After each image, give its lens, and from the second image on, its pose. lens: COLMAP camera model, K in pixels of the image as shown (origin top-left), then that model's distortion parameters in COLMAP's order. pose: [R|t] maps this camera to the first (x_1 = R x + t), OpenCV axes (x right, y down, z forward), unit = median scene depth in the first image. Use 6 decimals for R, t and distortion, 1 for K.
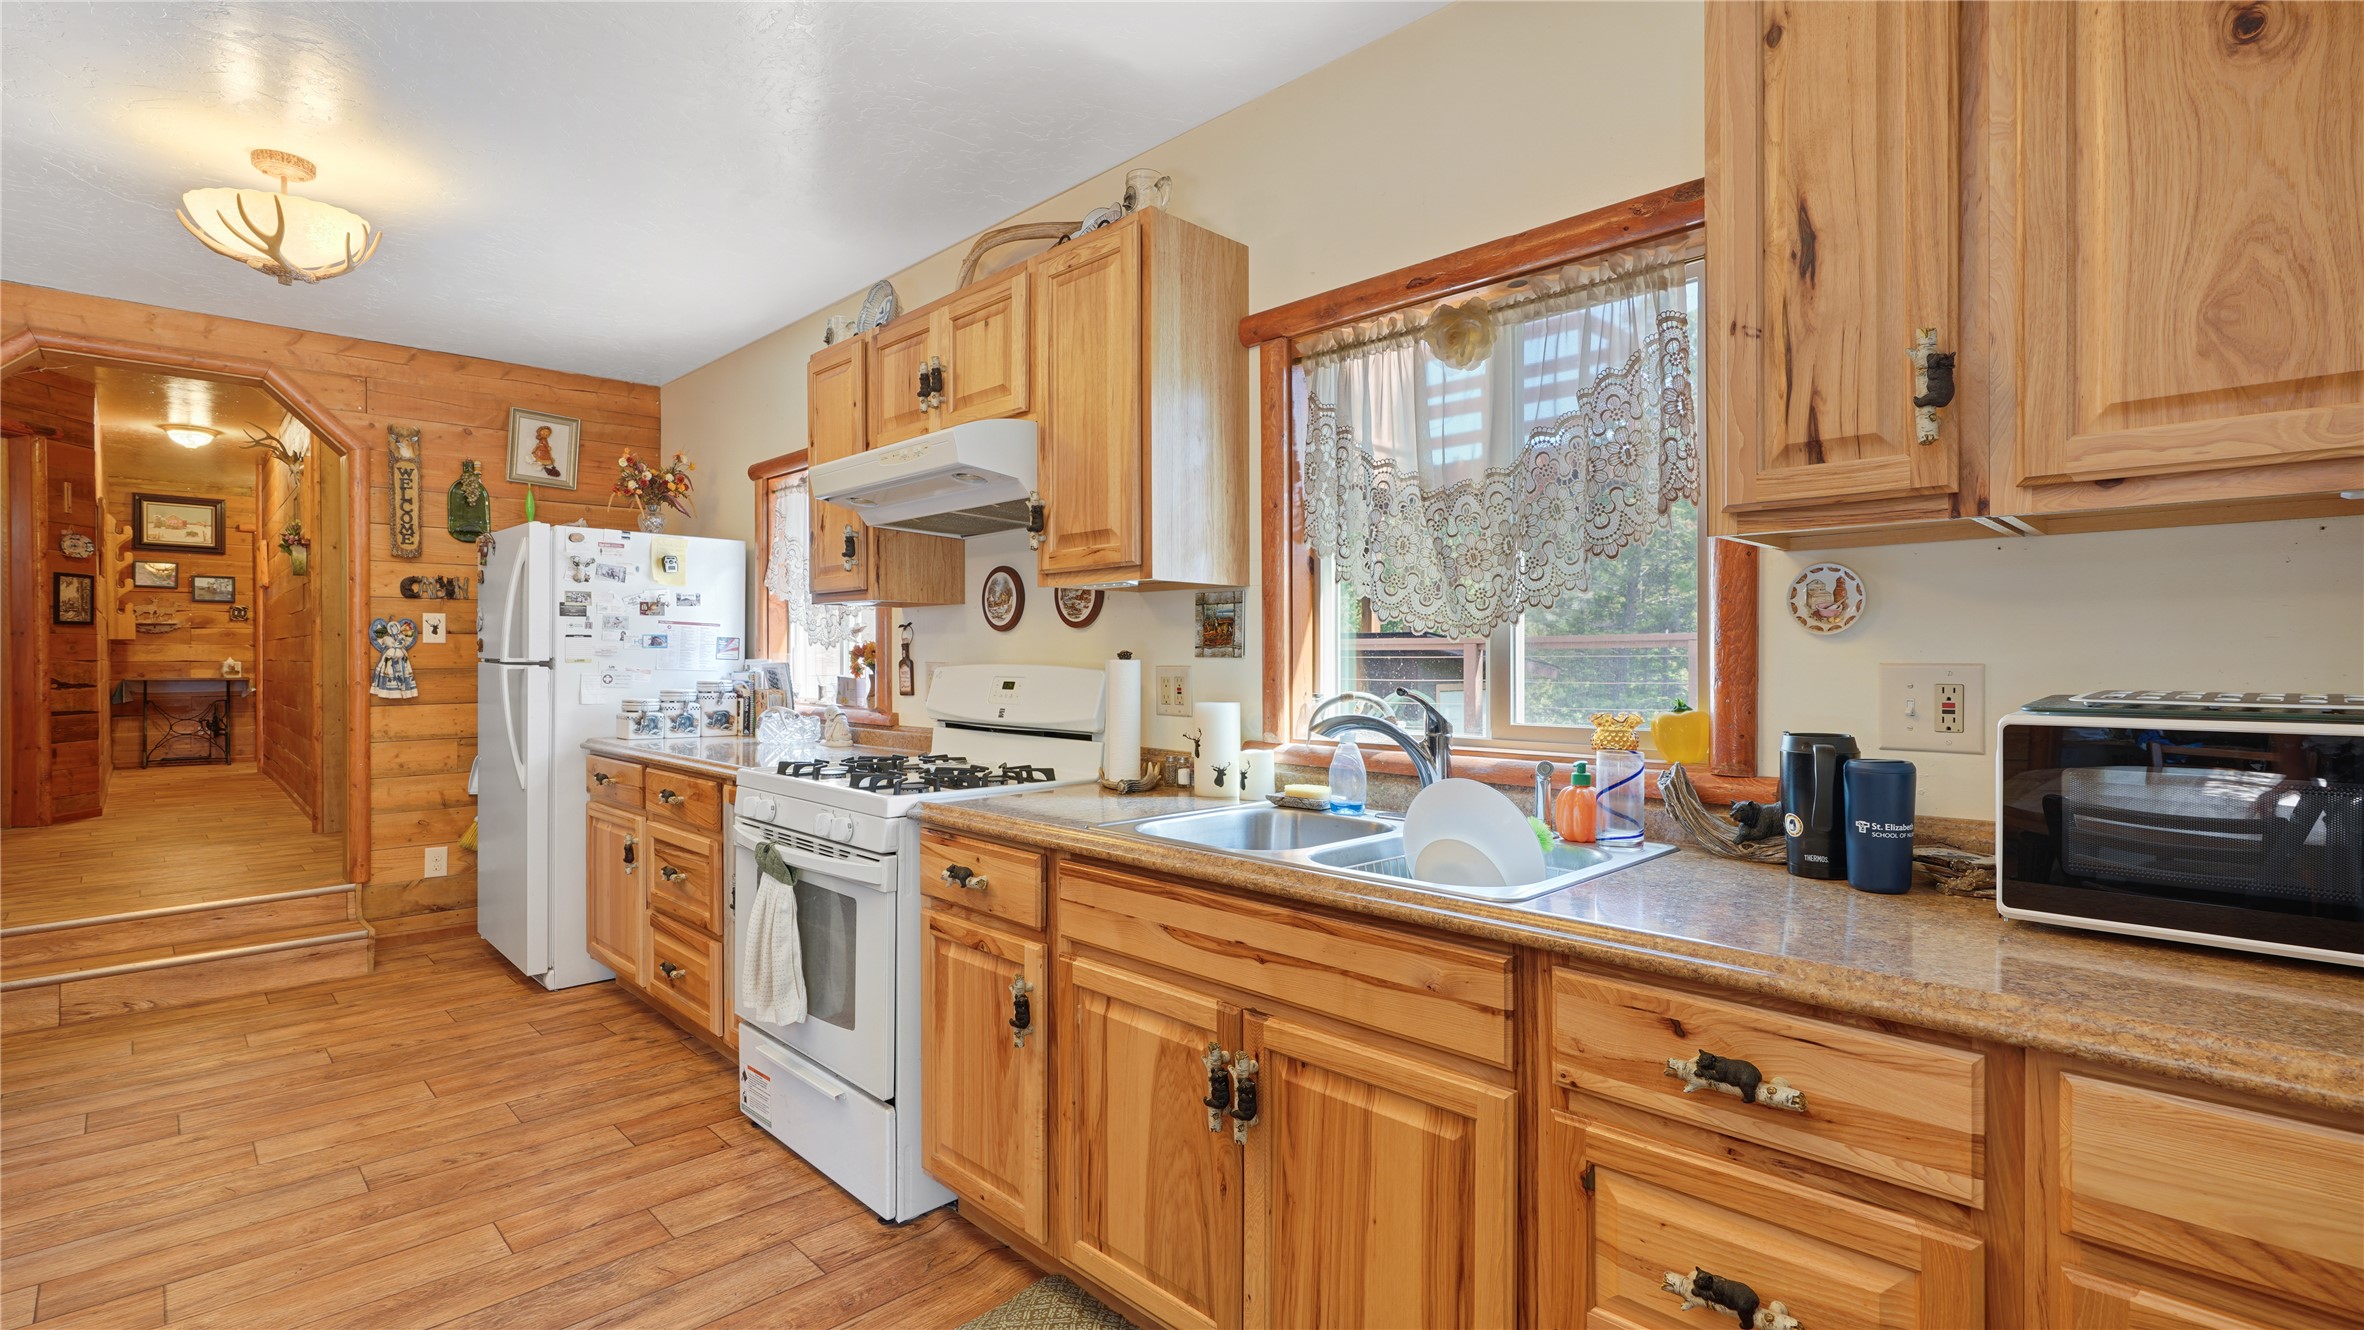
lens RADIAL K [[1066.0, 0, 1187.1], [0, 1066.0, 669.1], [0, 0, 1]] dist [-0.015294, 0.007060]
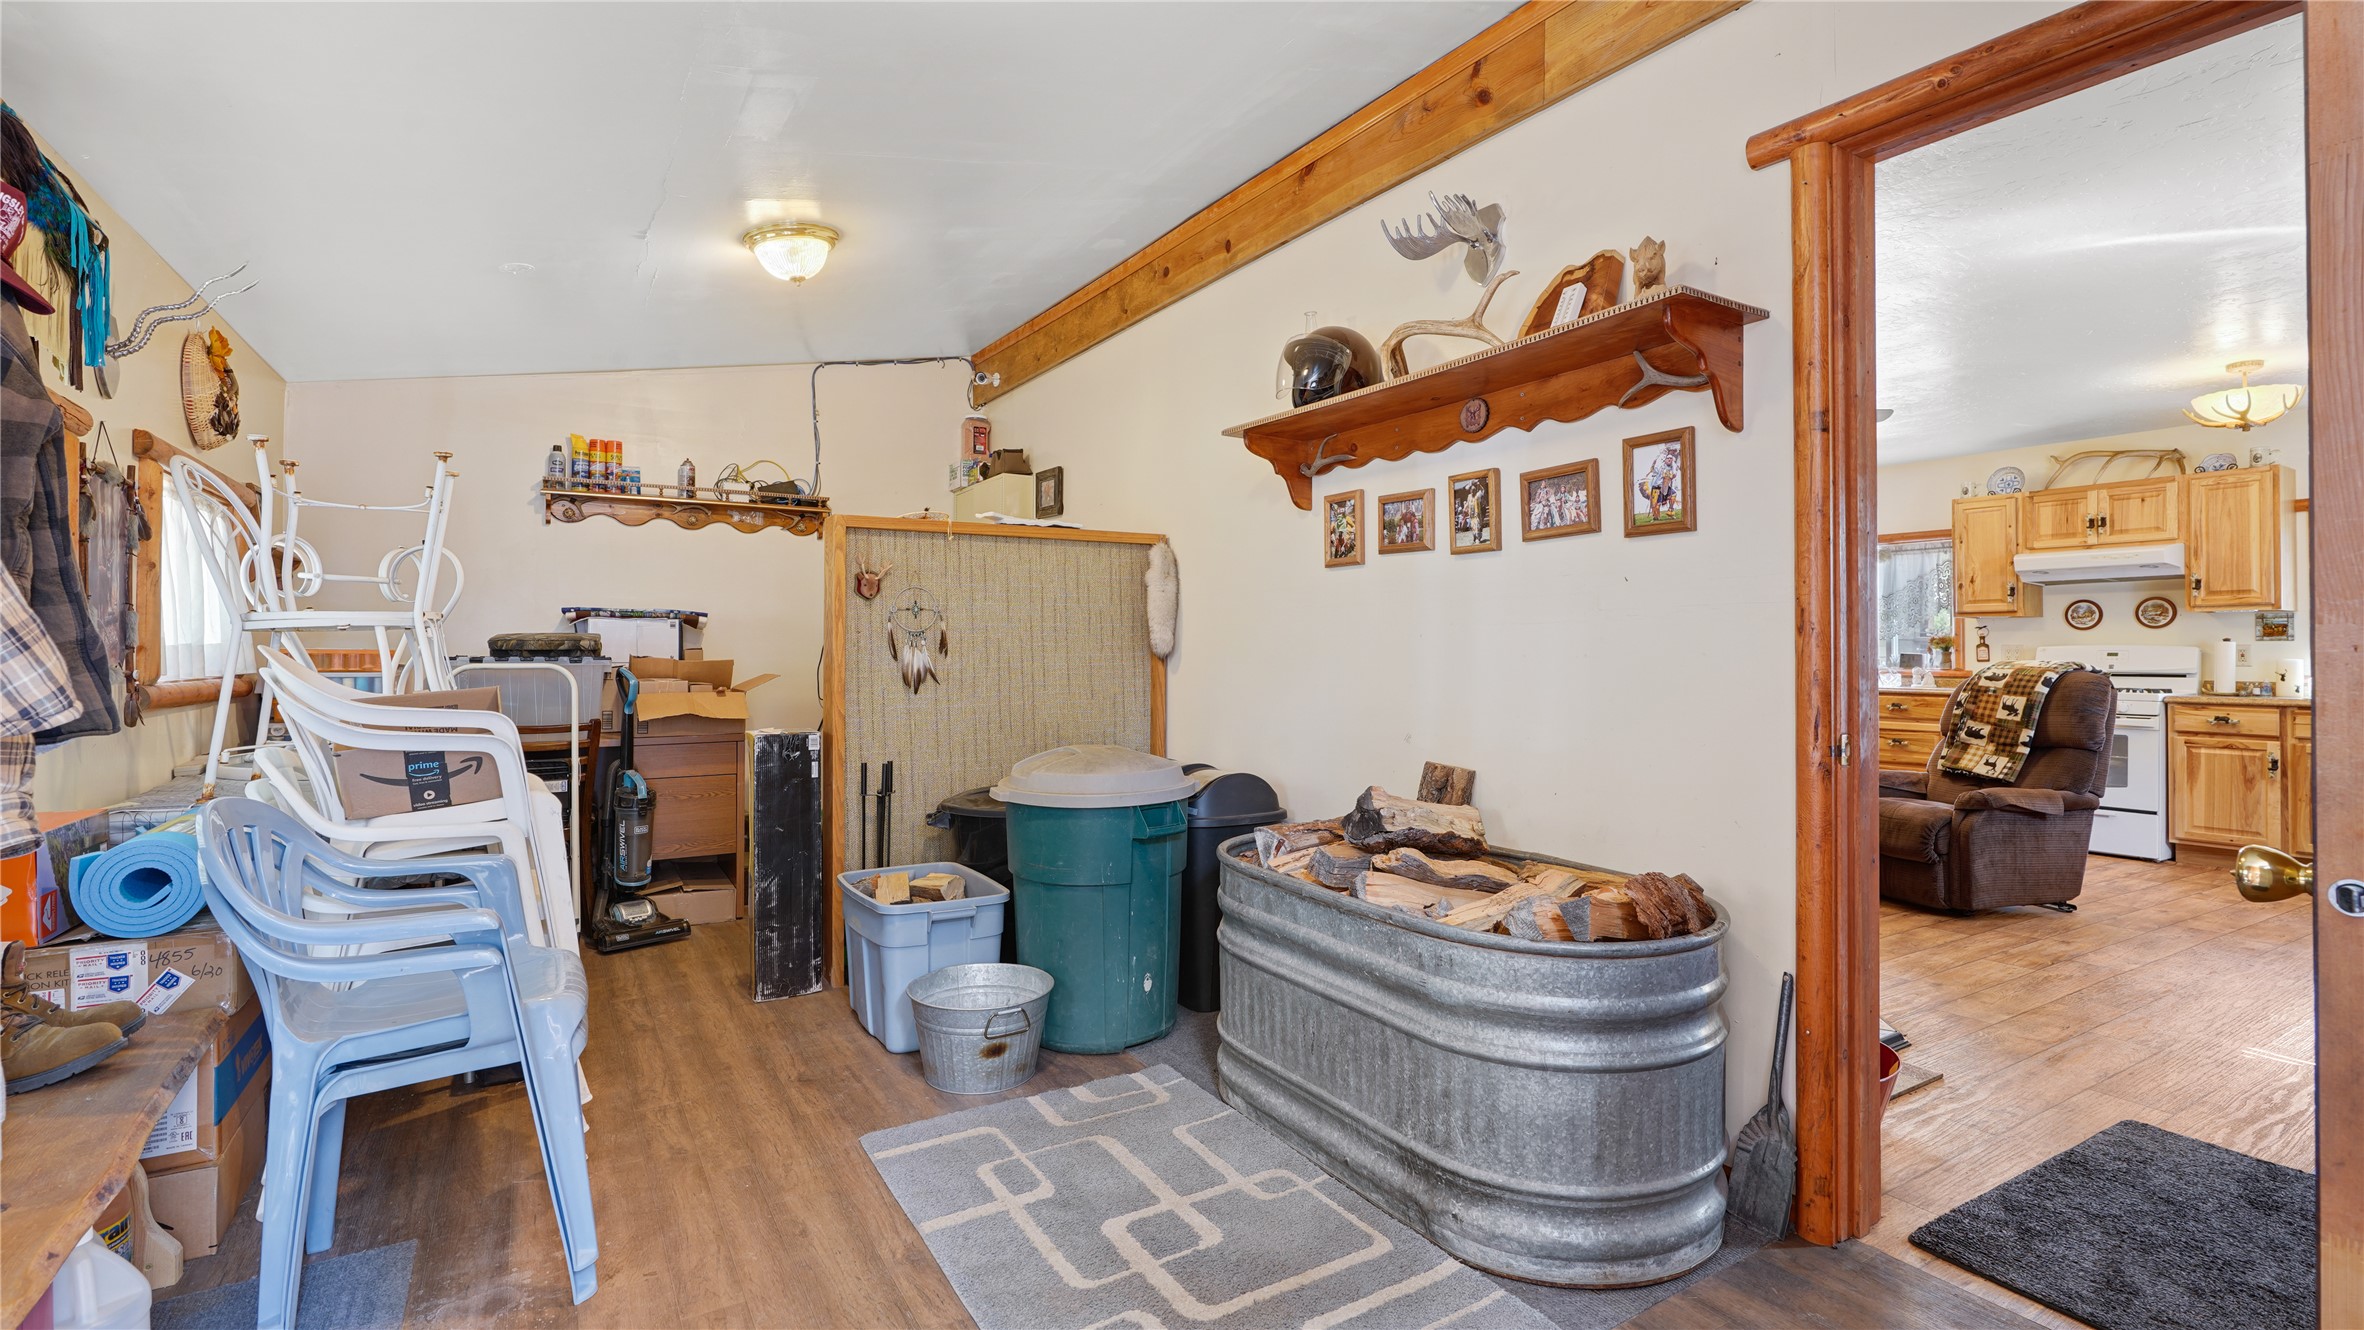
lens RADIAL K [[1073.1, 0, 1182.8], [0, 1073.1, 640.9], [0, 0, 1]] dist [-0.013419, 0.005498]
pose [[0.972117, 0.002605, -0.234483, -1.390863], [-0.008711, 0.999649, -0.025009, 0.054045], [0.234336, 0.026354, 0.971798, -1.463344]]
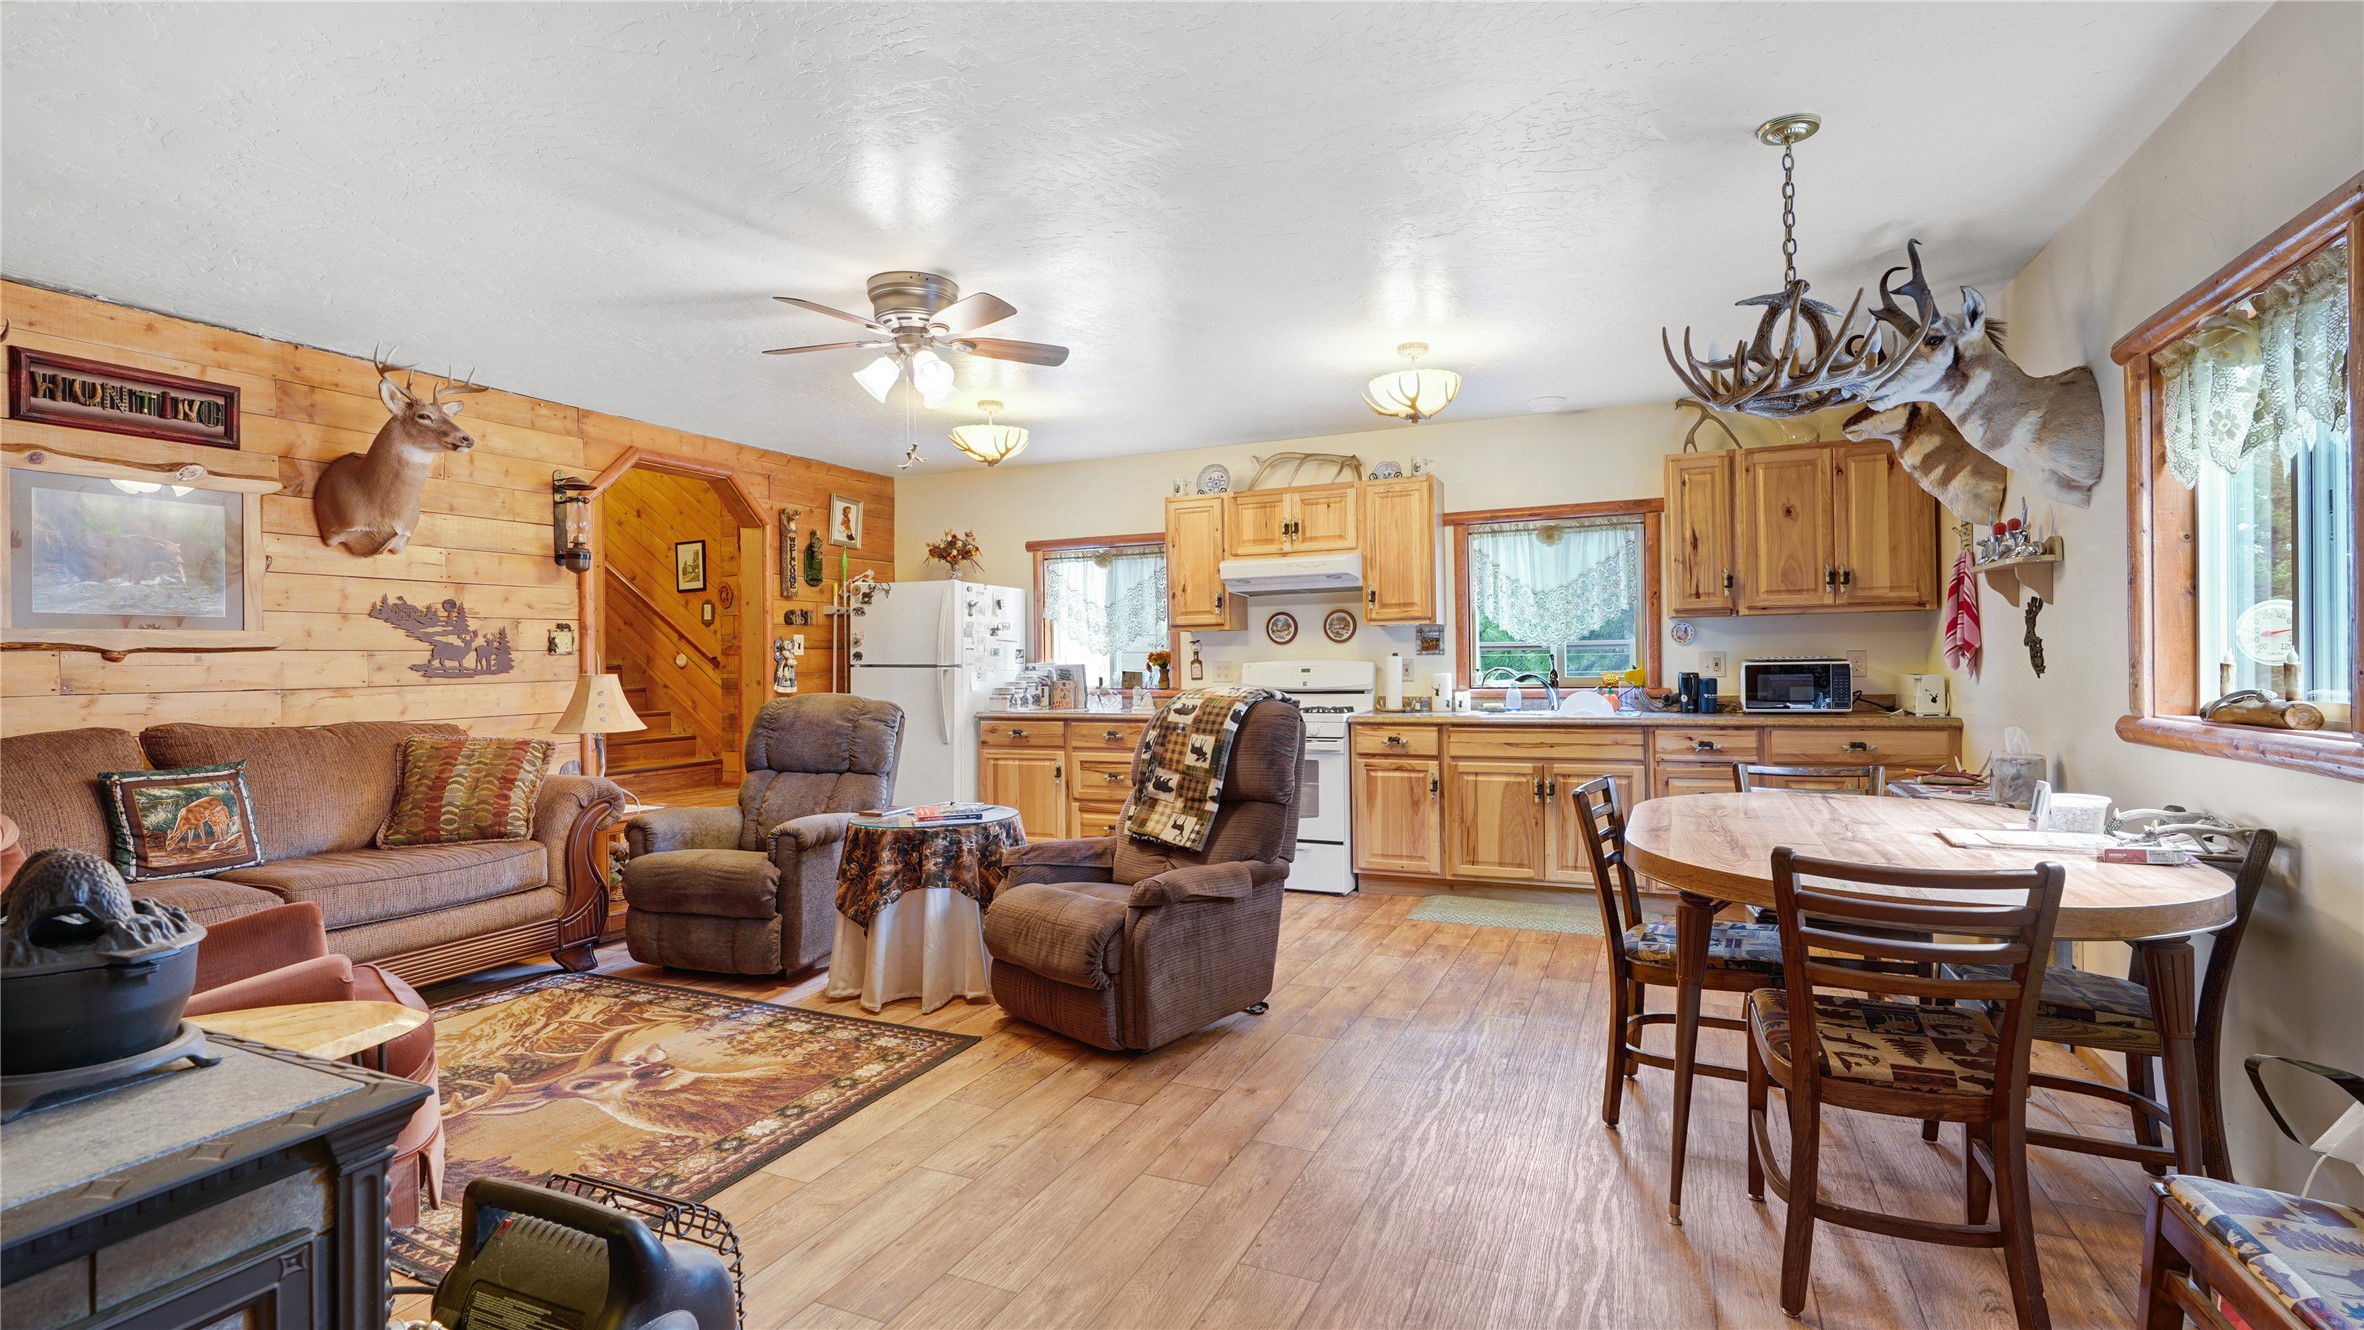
lens RADIAL K [[1074.8, 0, 1184.7], [0, 1074.8, 667.1], [0, 0, 1]] dist [-0.014398, 0.006441]
pose [[0.935109, -0.014270, 0.354074, -1.028973], [0.018570, 0.999789, -0.008749, 0.020474], [-0.353874, 0.014756, 0.935177, -0.798604]]
